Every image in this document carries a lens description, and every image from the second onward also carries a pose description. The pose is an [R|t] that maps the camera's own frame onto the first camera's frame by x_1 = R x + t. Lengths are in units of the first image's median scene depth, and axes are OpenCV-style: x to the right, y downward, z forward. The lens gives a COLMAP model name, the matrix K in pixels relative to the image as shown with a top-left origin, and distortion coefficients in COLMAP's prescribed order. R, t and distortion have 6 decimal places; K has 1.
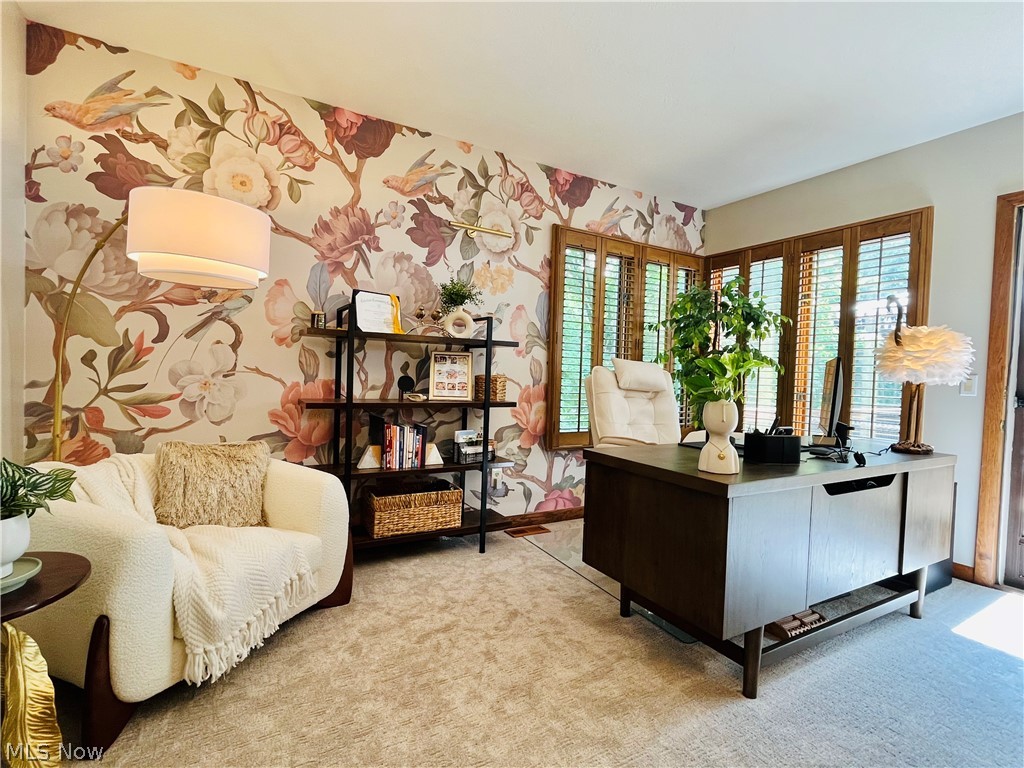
lens RADIAL K [[494.7, 0, 508.4], [0, 494.7, 387.1], [0, 0, 1]] dist [-0.004913, -0.000137]
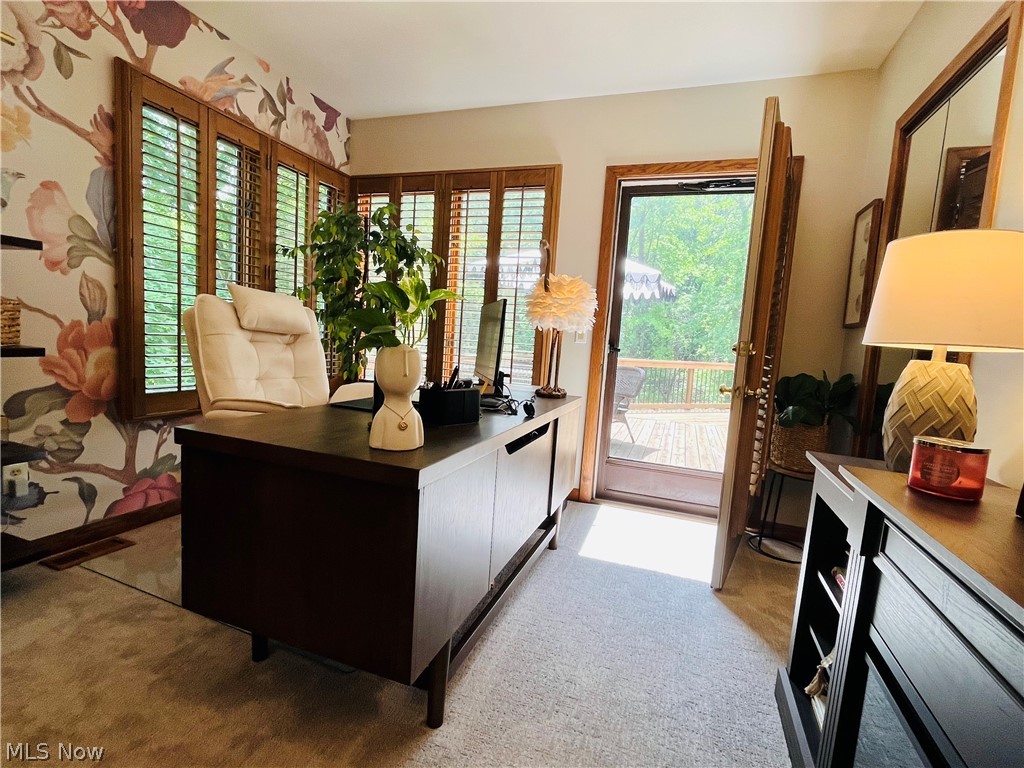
lens RADIAL K [[494.7, 0, 508.4], [0, 494.7, 387.1], [0, 0, 1]] dist [-0.004913, -0.000137]
pose [[0.761481, -0.049236, 0.646314, 0.047074], [-0.020754, 0.994748, 0.100231, 0.006091], [-0.647855, -0.089737, 0.756460, 0.184576]]
